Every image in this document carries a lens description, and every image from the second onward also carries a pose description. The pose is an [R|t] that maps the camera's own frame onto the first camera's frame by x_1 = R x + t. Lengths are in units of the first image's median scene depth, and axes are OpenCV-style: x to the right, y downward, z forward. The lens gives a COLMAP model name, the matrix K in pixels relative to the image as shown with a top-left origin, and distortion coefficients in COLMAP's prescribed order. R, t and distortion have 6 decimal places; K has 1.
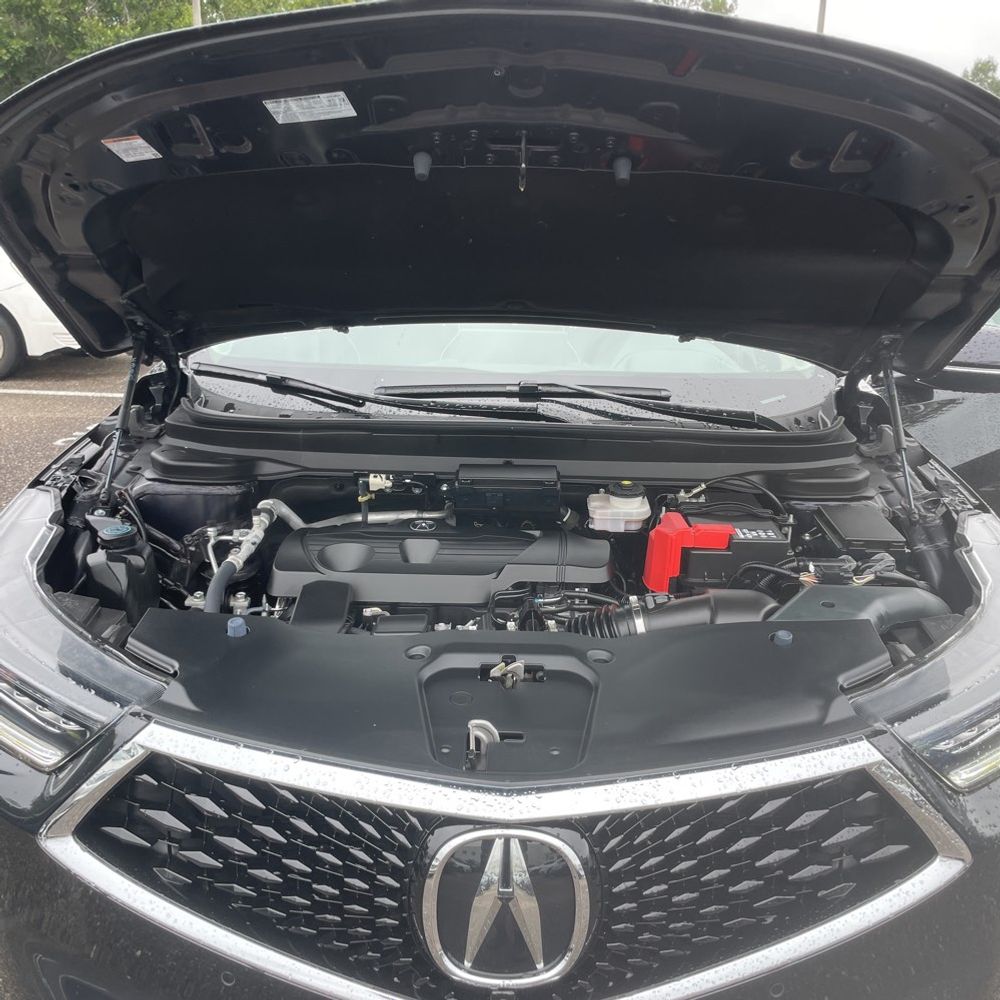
lens RADIAL K [[1003.4, 0, 497.7], [0, 1003.4, 496.2], [0, 0, 1]] dist [0.087067, -0.117945]
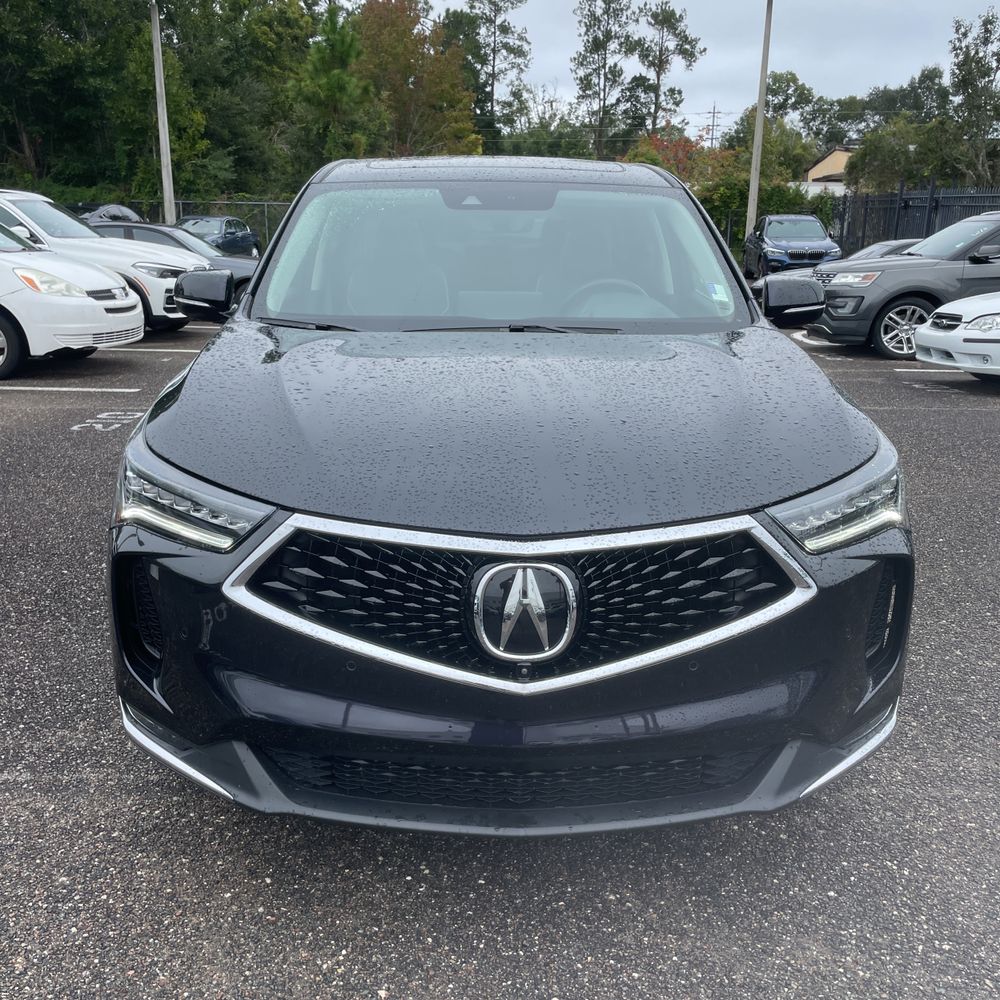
lens RADIAL K [[1004.7, 0, 487.4], [0, 1004.7, 502.2], [0, 0, 1]] dist [0.108635, -0.142430]
pose [[0.999404, -0.022247, 0.026388, -0.084731], [0.022431, 0.999726, -0.006718, 0.223941], [-0.026232, 0.007306, 0.999629, -0.570331]]
